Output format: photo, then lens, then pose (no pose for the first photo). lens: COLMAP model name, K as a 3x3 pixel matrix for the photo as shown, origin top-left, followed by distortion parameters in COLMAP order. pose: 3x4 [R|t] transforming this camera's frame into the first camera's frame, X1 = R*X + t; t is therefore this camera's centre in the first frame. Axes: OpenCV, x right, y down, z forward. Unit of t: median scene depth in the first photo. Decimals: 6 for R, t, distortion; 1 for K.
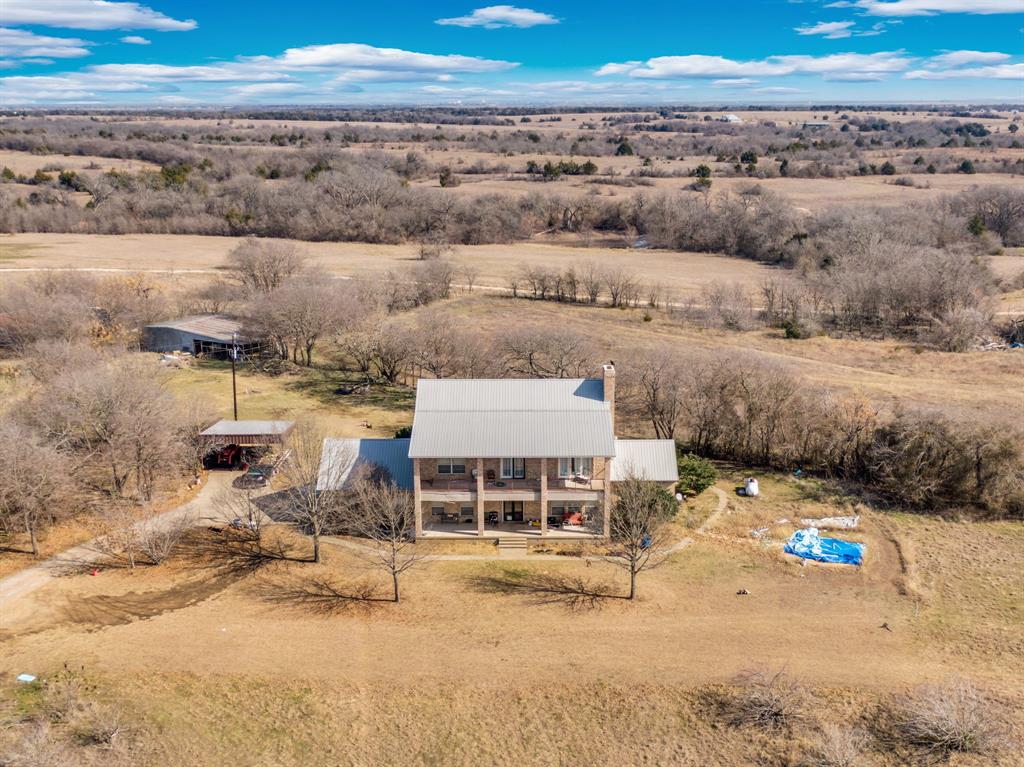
lens RADIAL K [[1155.9, 0, 515.1], [0, 1155.9, 384.7], [0, 0, 1]] dist [0.008395, -0.011057]
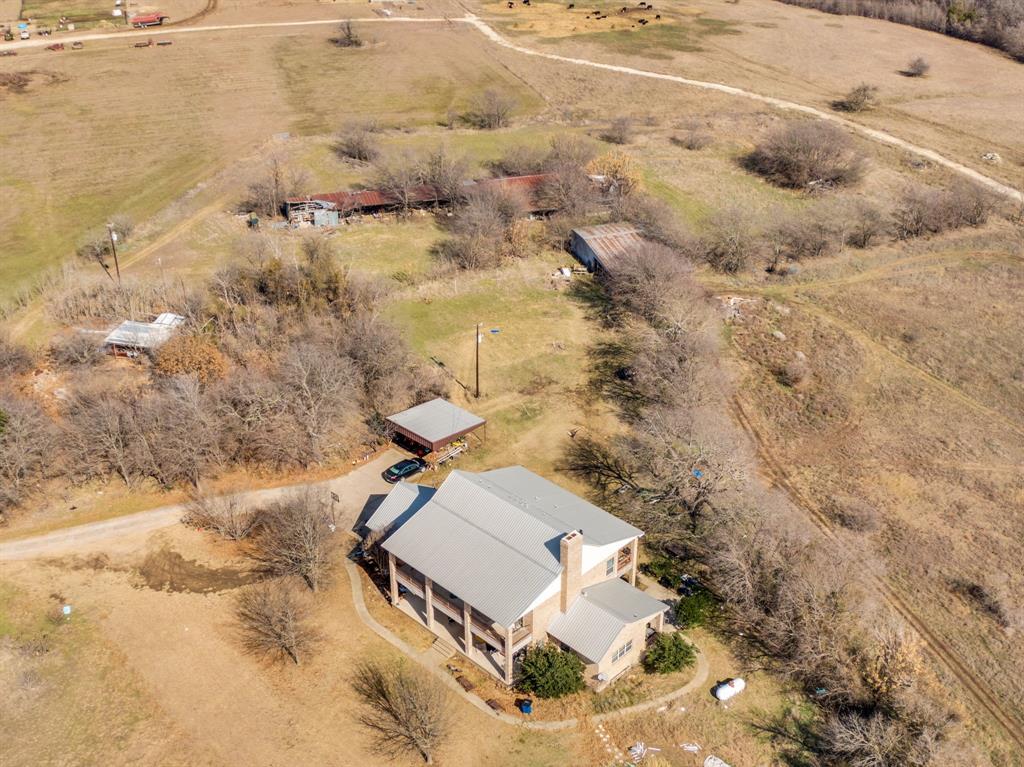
lens RADIAL K [[1155.9, 0, 515.1], [0, 1155.9, 384.7], [0, 0, 1]] dist [0.008395, -0.011057]
pose [[0.726522, 0.345441, -0.594000, 0.640567], [-0.170912, 0.928127, 0.330710, -0.495862], [0.665549, -0.138746, 0.733345, 0.248087]]
